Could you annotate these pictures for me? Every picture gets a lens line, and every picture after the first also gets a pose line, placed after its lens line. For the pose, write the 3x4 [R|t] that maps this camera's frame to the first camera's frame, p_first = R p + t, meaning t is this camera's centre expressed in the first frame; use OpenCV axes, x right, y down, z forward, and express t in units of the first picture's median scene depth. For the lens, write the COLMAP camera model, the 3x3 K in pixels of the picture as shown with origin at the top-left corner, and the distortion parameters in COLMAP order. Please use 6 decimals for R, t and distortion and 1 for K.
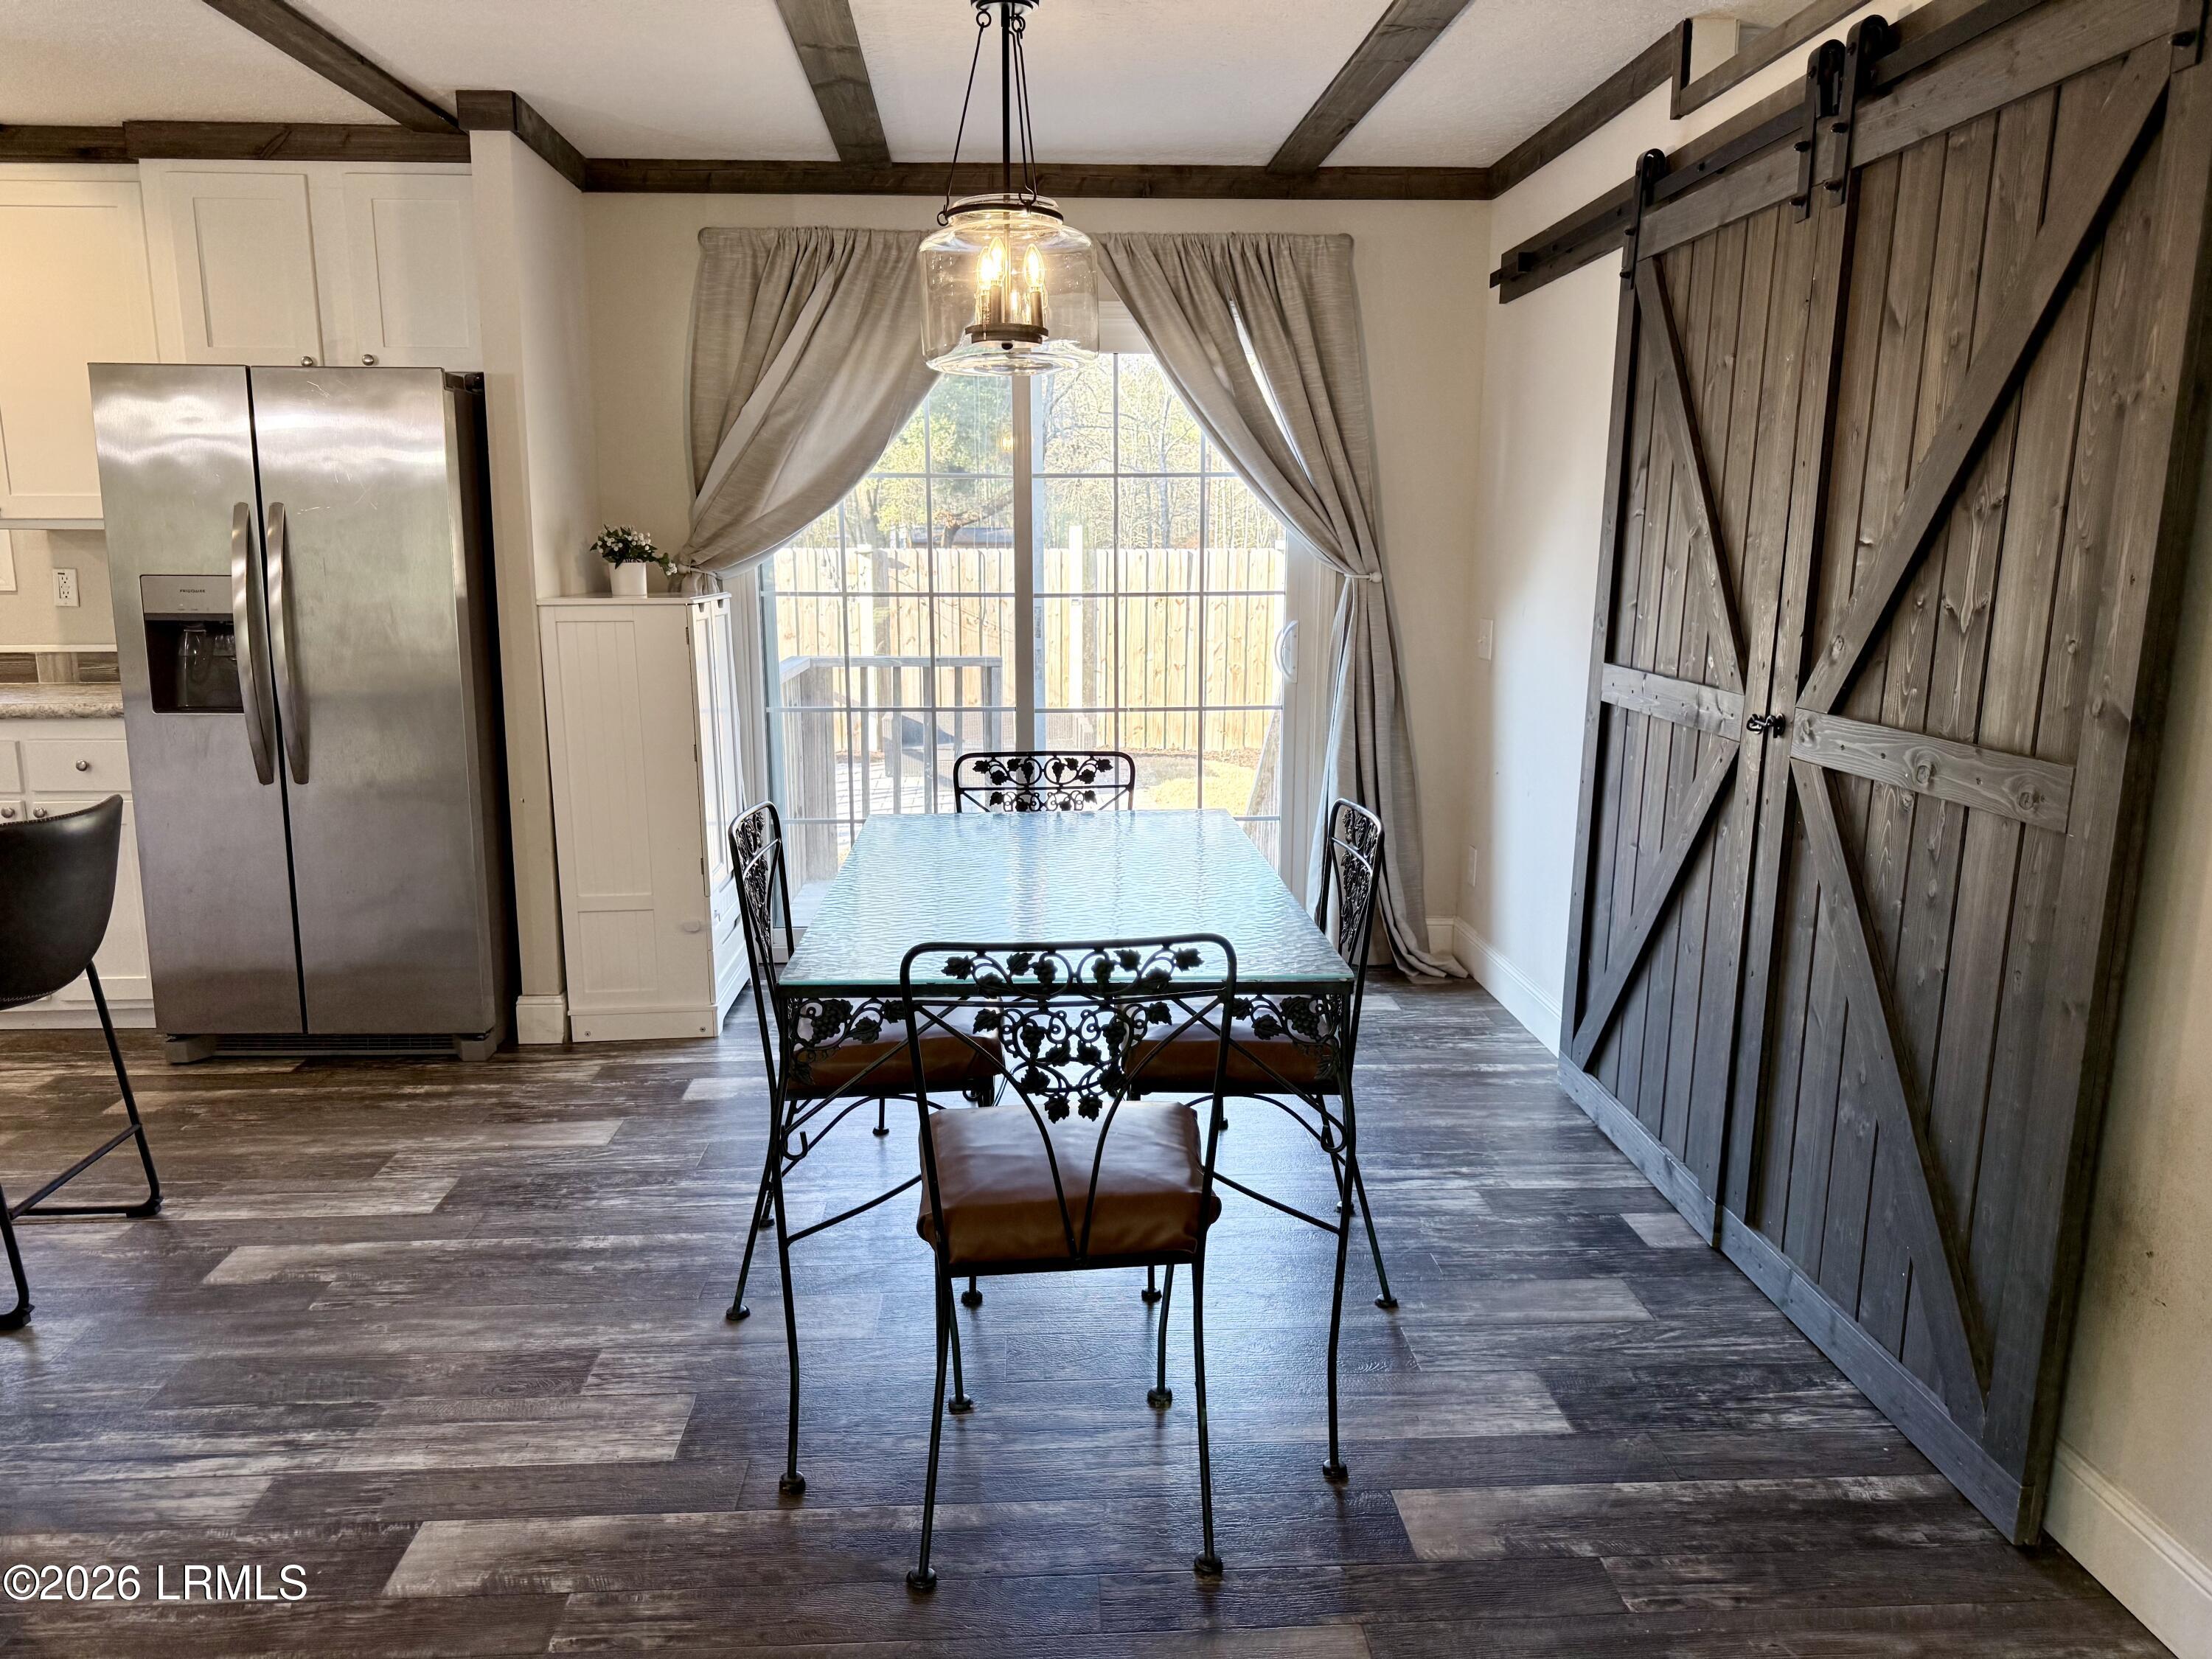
lens RADIAL K [[1589.5, 0, 1093.0], [0, 1589.5, 839.0], [0, 0, 1]] dist [0.040684, -0.034761]
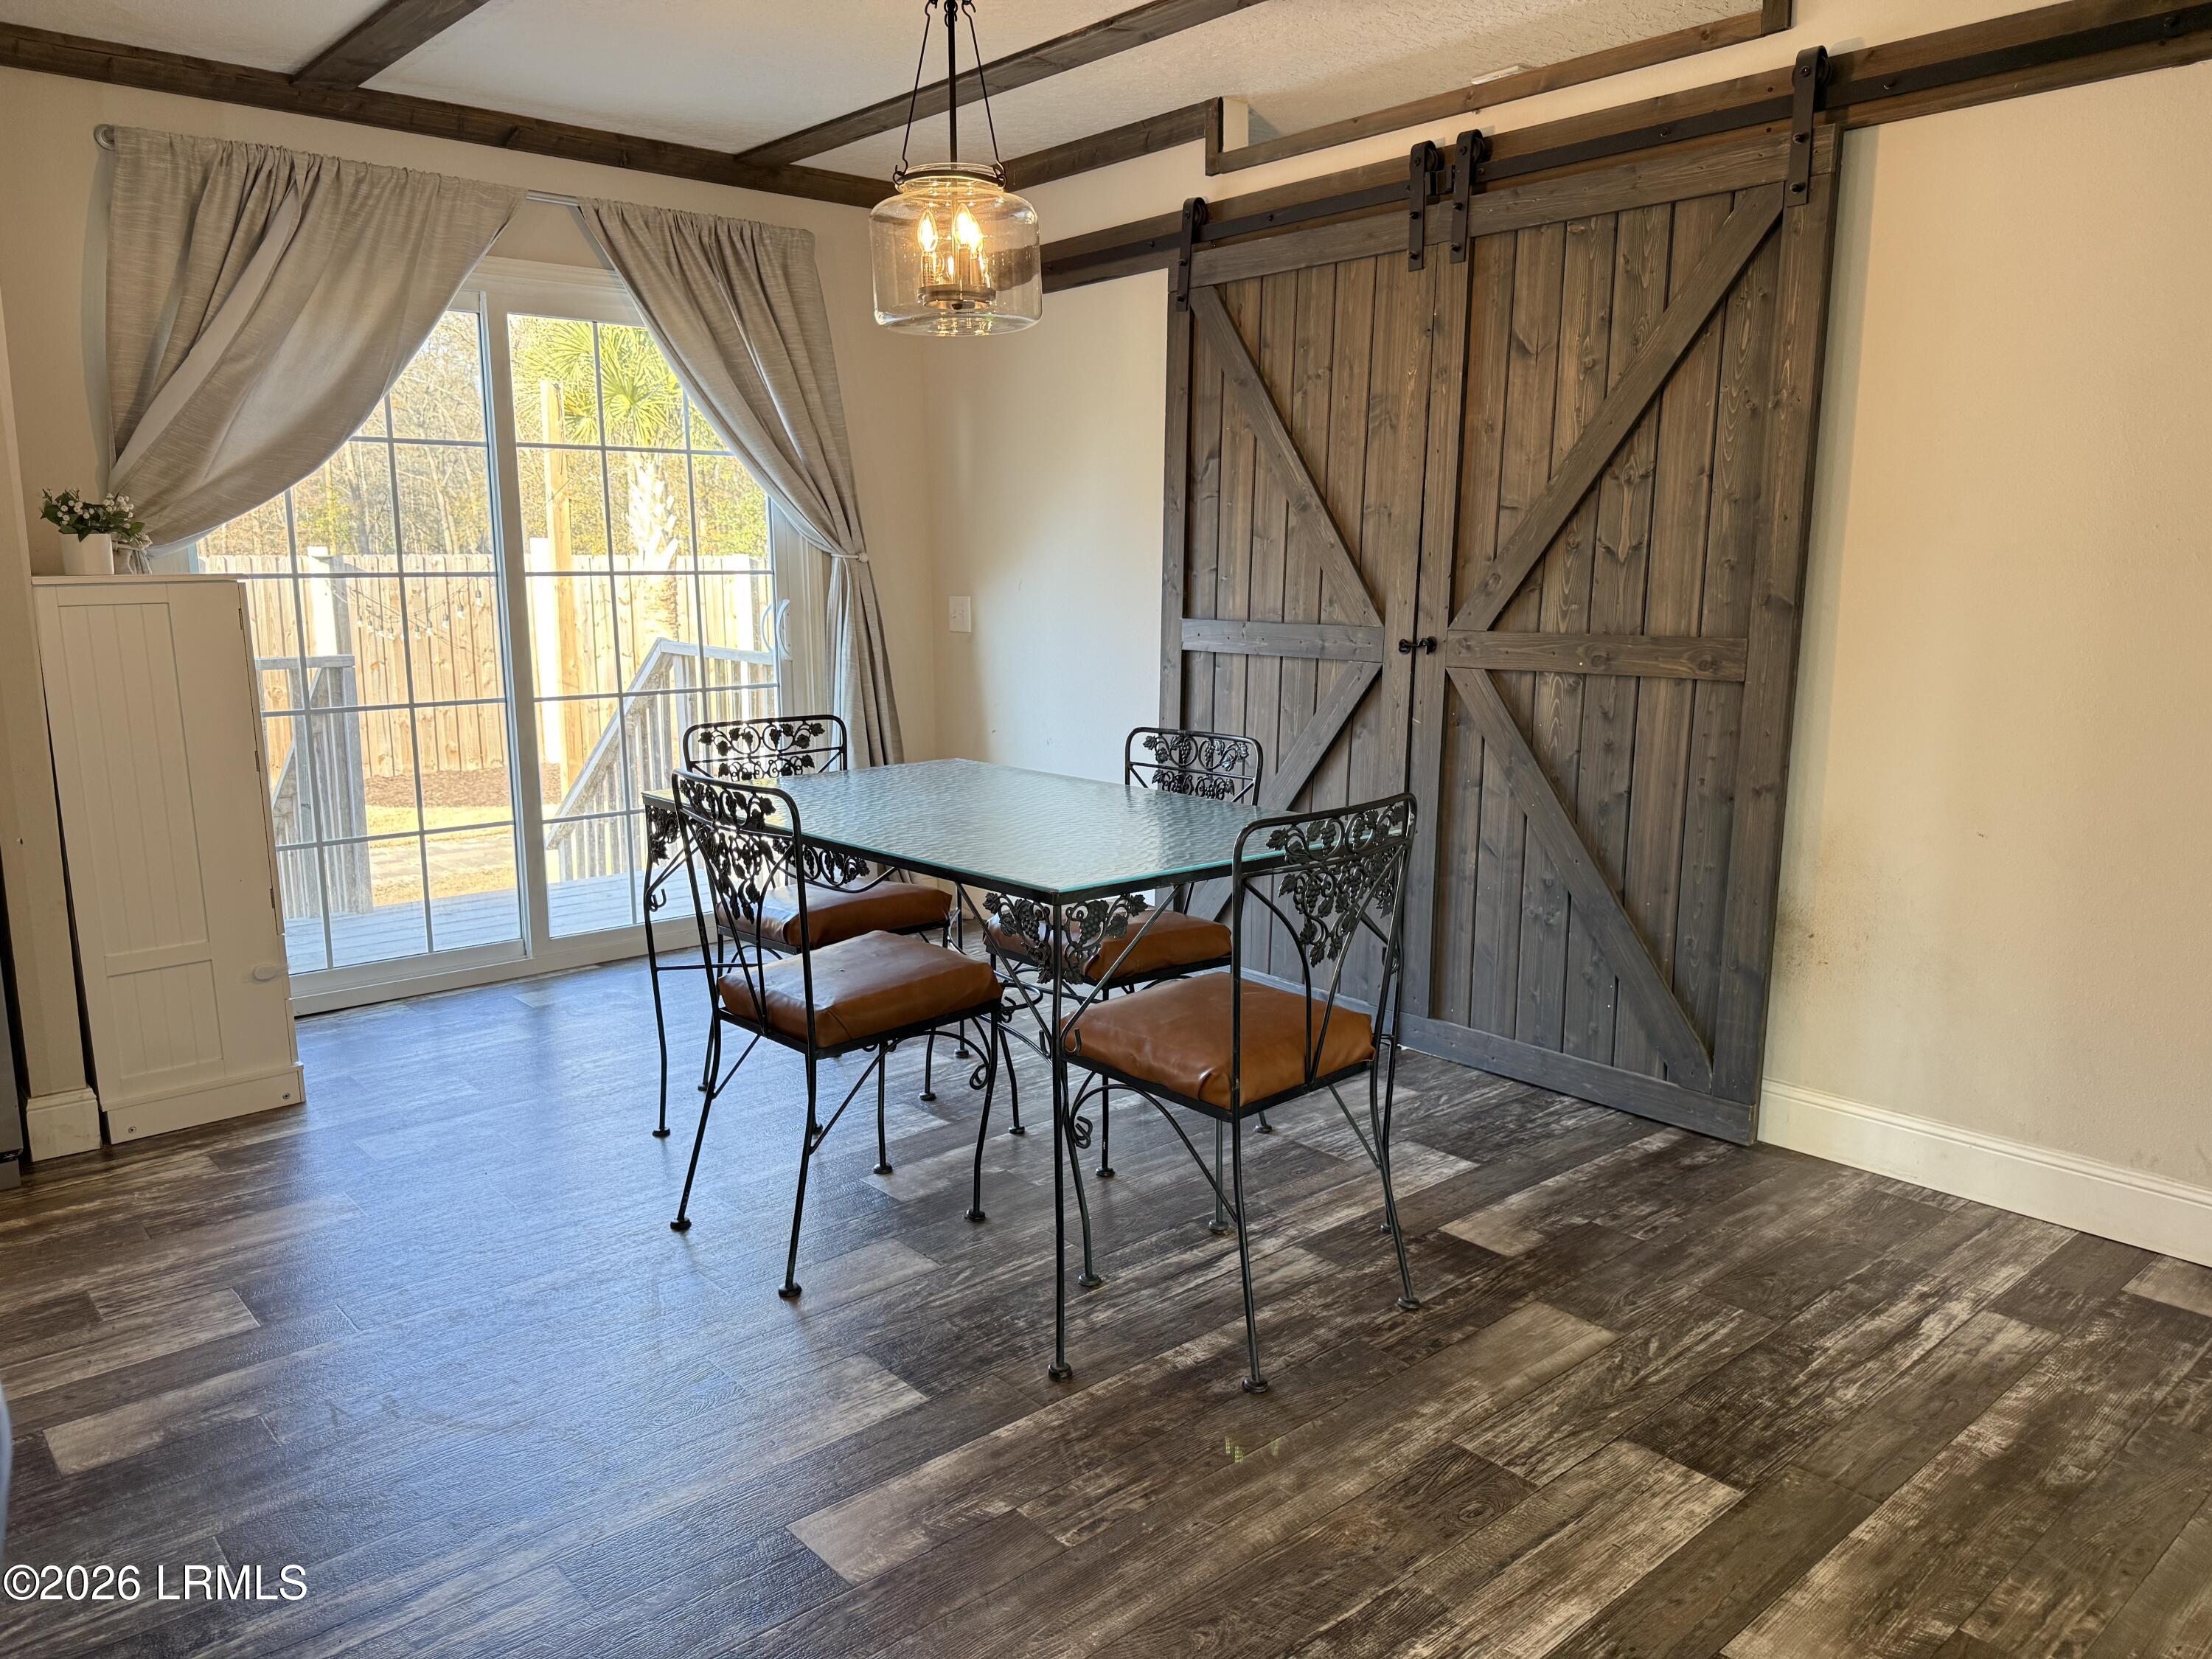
lens RADIAL K [[1589.5, 0, 1111.5], [0, 1589.5, 843.0], [0, 0, 1]] dist [0.040684, -0.034761]
pose [[0.783088, -0.112407, 0.611668, -0.524083], [0.119401, 0.992407, 0.029514, 0.020278], [-0.610342, 0.049921, 0.790564, 0.091543]]
